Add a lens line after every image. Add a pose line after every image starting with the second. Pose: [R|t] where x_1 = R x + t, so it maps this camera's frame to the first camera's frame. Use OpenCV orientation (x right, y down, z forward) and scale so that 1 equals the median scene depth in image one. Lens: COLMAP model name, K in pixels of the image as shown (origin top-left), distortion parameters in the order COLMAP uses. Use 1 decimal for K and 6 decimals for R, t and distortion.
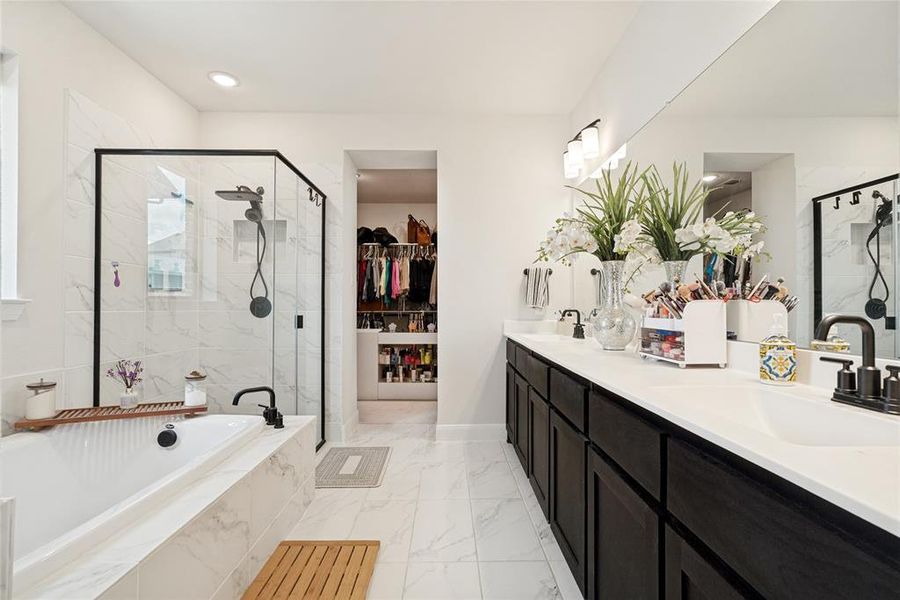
lens RADIAL K [[425.1, 0, 447.4], [0, 425.1, 299.7], [0, 0, 1]] dist [-0.010493, 0.001131]
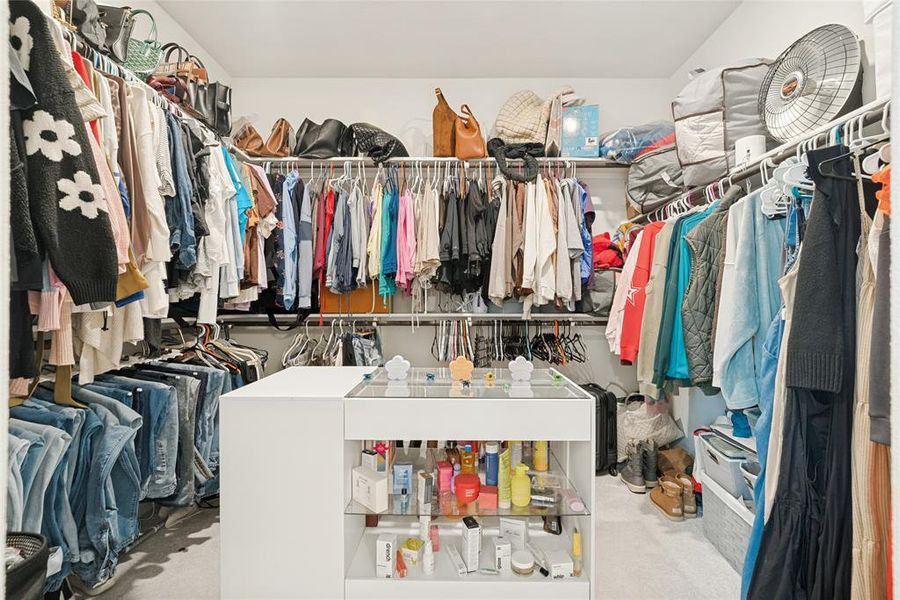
lens RADIAL K [[425.1, 0, 449.5], [0, 425.1, 299.9], [0, 0, 1]] dist [-0.010493, 0.001131]
pose [[0.999945, 0.000106, -0.010515, -0.074456], [-0.000056, 0.999989, 0.004716, 0.010743], [0.010515, -0.004715, 0.999934, 0.585739]]
